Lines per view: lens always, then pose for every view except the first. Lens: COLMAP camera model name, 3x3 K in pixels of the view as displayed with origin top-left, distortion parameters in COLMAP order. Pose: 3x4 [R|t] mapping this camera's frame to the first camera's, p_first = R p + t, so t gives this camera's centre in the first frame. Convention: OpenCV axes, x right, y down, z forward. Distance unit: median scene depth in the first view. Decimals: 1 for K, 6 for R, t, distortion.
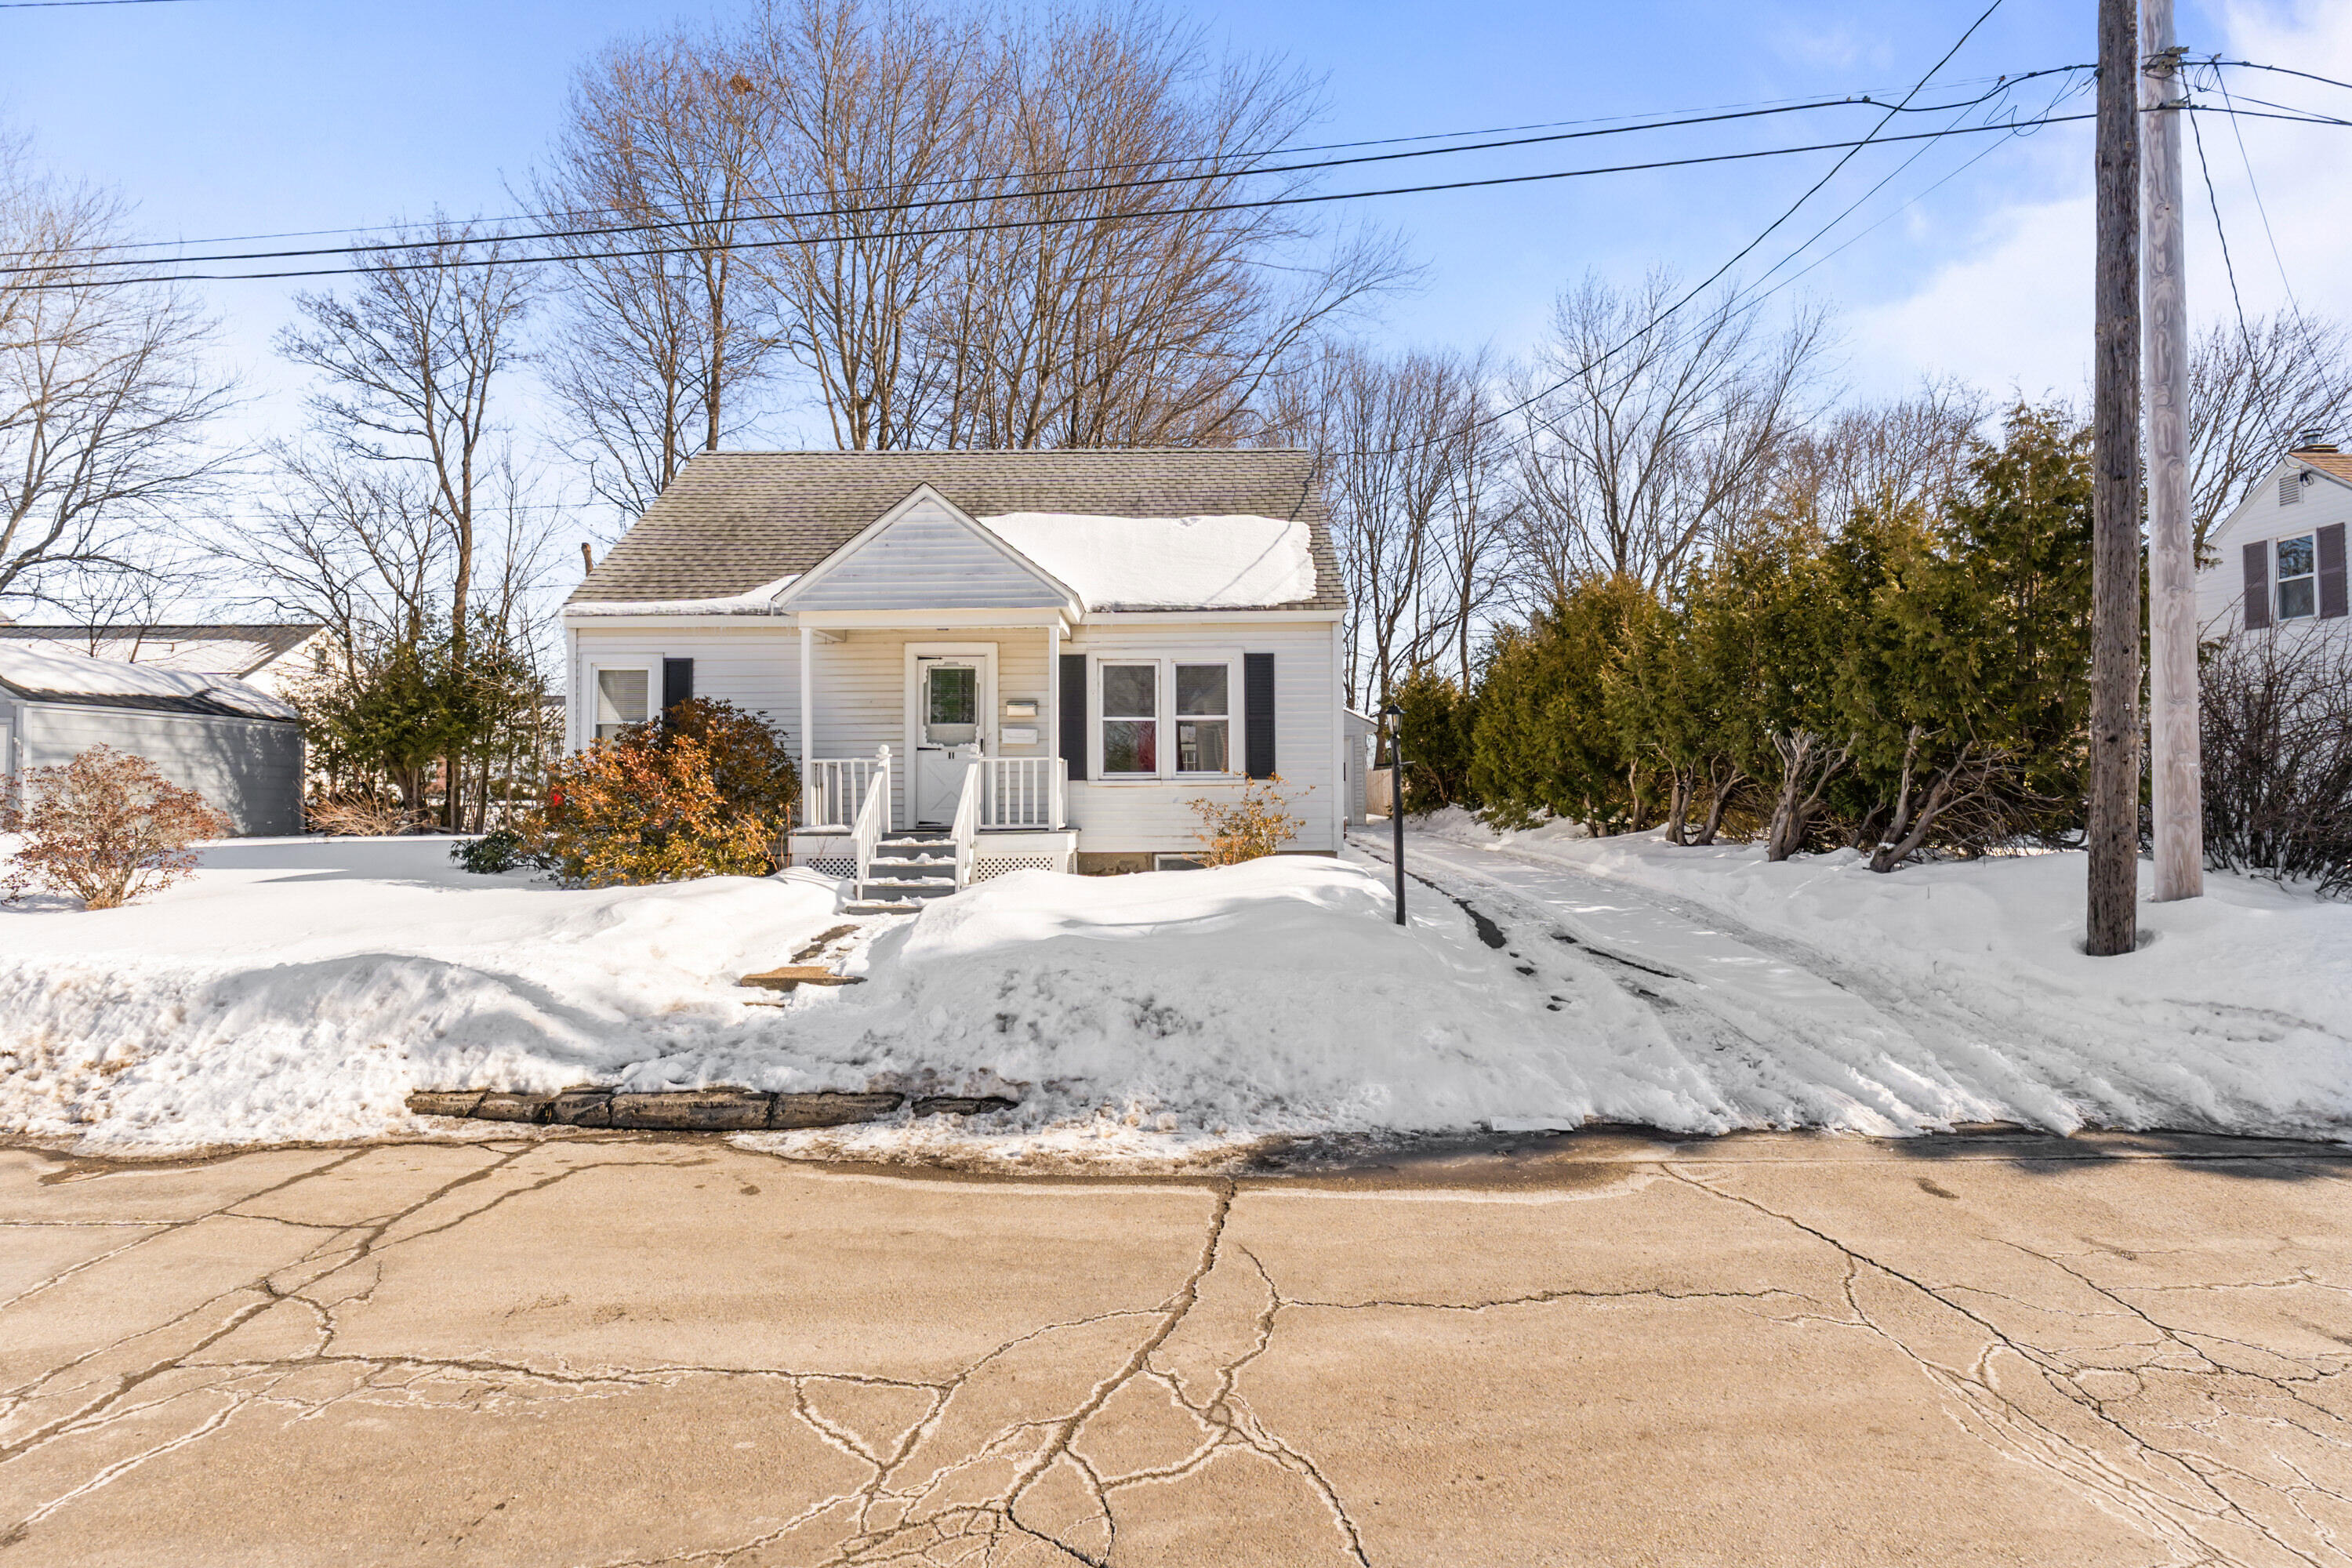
lens RADIAL K [[1078.8, 0, 1176.0], [0, 1078.8, 784.0], [0, 0, 1]] dist [0.000612, -0.000046]
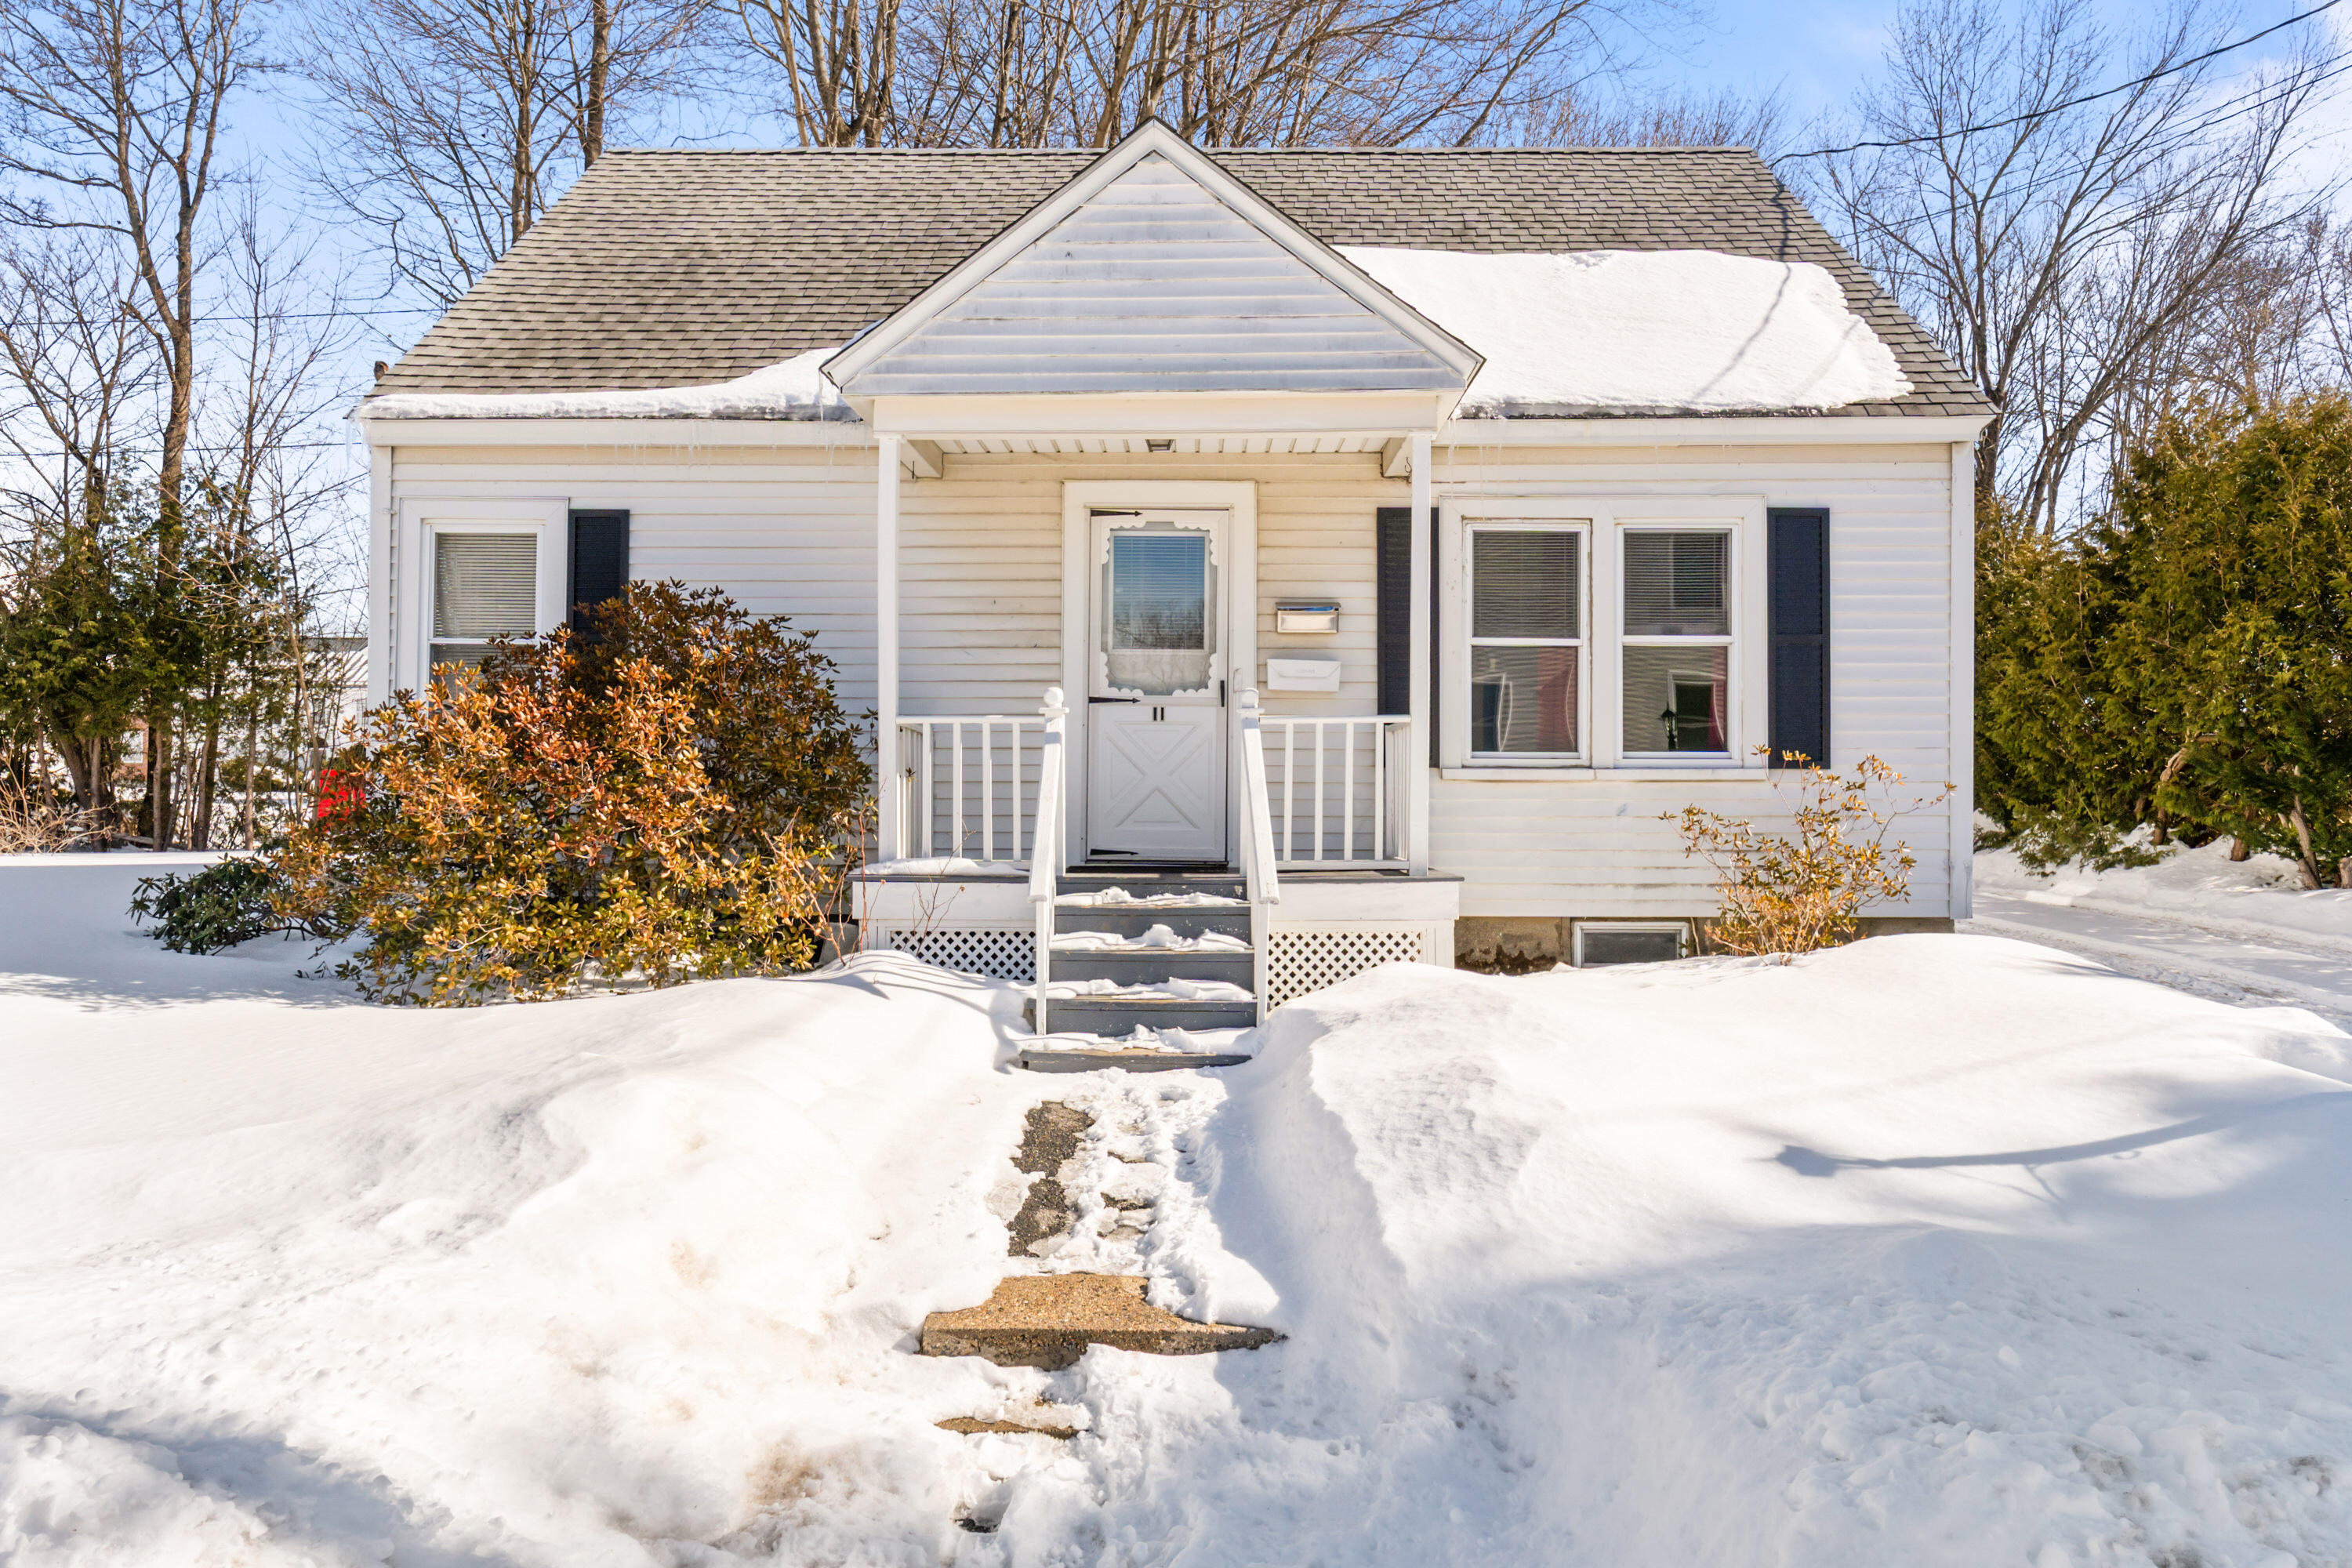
lens RADIAL K [[1530.8, 0, 1176.0], [0, 1530.8, 784.0], [0, 0, 1]] dist [-0.001660, 0.005632]
pose [[0.999908, 0.009578, -0.009632, -0.108136], [-0.009527, 0.999940, 0.005331, 0.000751], [0.009683, -0.005239, 0.999939, 0.174056]]
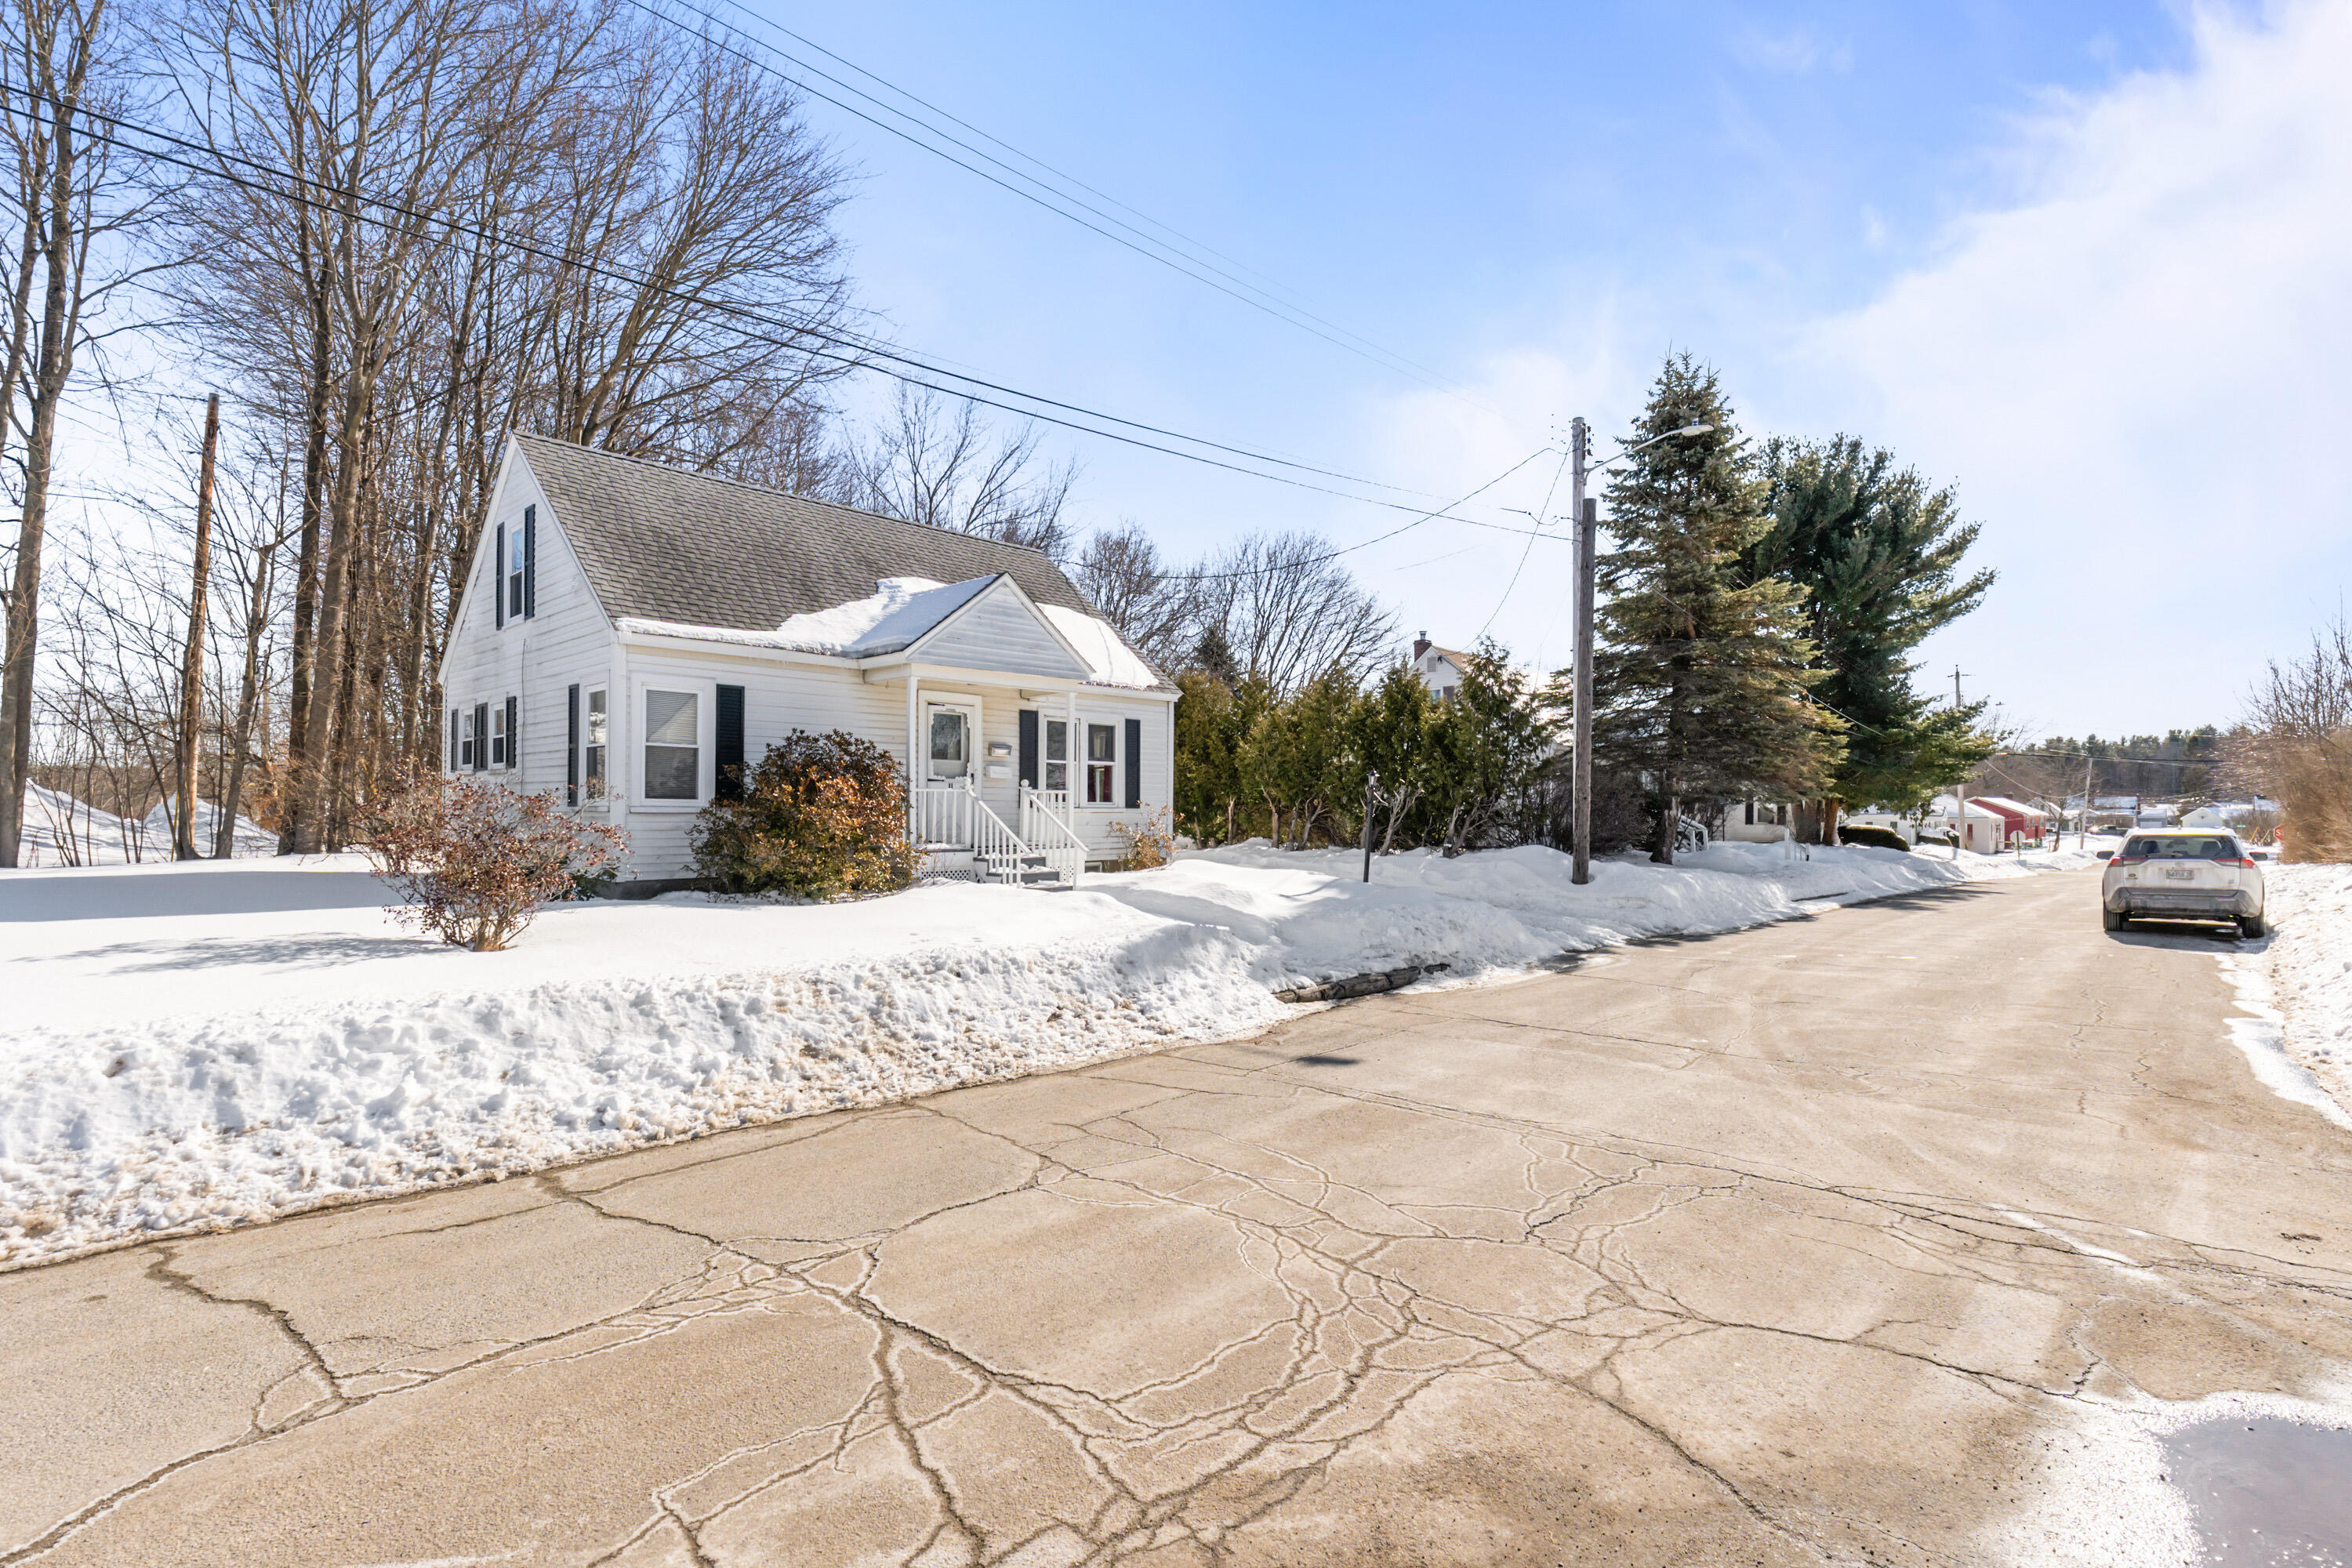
lens RADIAL K [[1142.3, 0, 1176.0], [0, 1142.3, 784.0], [0, 0, 1]] dist [0.000207, 0.000001]
pose [[0.675072, 0.025157, 0.737323, -0.545526], [-0.008728, 0.999621, -0.026115, 0.000932], [-0.737700, 0.011194, 0.675035, -0.023900]]
